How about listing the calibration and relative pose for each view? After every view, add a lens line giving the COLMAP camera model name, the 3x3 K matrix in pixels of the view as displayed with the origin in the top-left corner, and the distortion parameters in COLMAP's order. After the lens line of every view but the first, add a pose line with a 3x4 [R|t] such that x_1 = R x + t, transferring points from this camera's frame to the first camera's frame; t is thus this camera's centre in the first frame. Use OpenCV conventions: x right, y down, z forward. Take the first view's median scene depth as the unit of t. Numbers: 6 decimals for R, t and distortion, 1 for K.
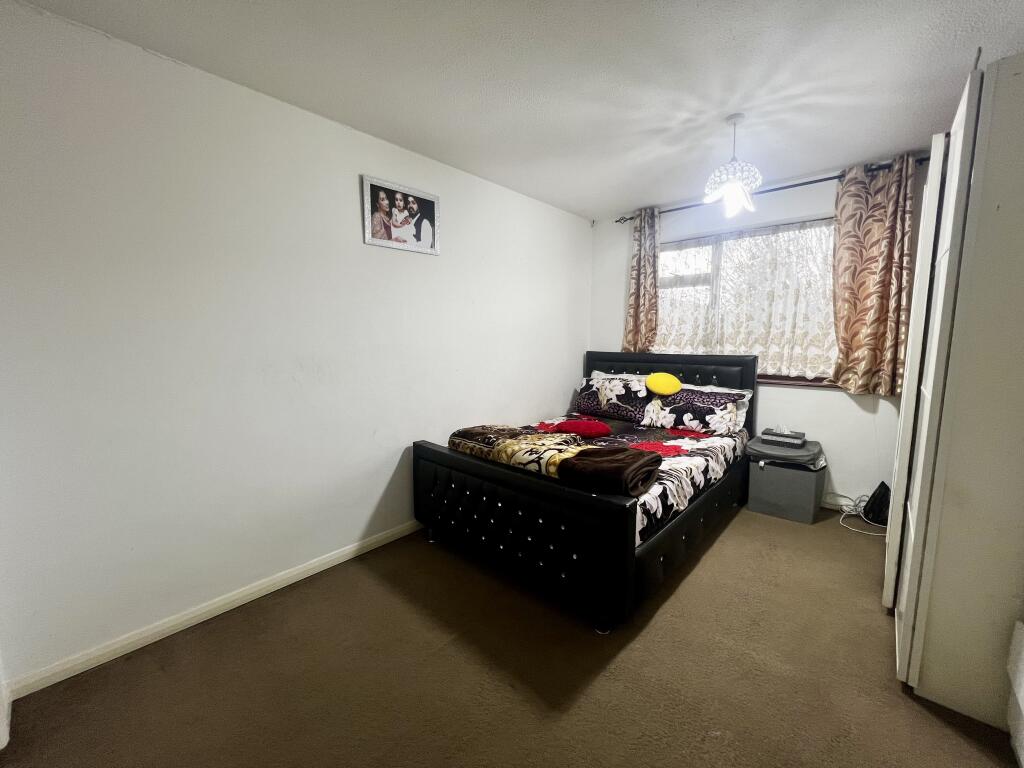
lens RADIAL K [[410.2, 0, 509.3], [0, 410.2, 385.3], [0, 0, 1]] dist [-0.000909, 0.000212]
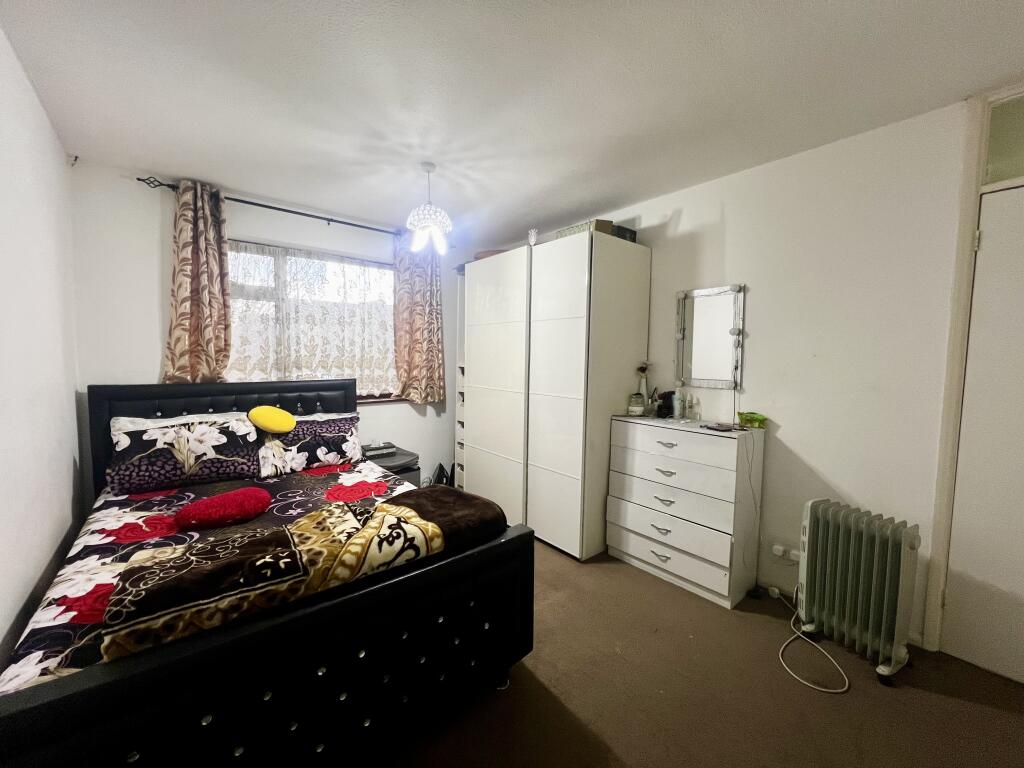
lens RADIAL K [[410.2, 0, 509.5], [0, 410.2, 384.3], [0, 0, 1]] dist [-0.000909, 0.000212]
pose [[0.146105, -0.062494, 0.987293, -0.355056], [0.108586, 0.992985, 0.046786, -0.060957], [-0.983292, 0.100371, 0.151866, 0.437296]]
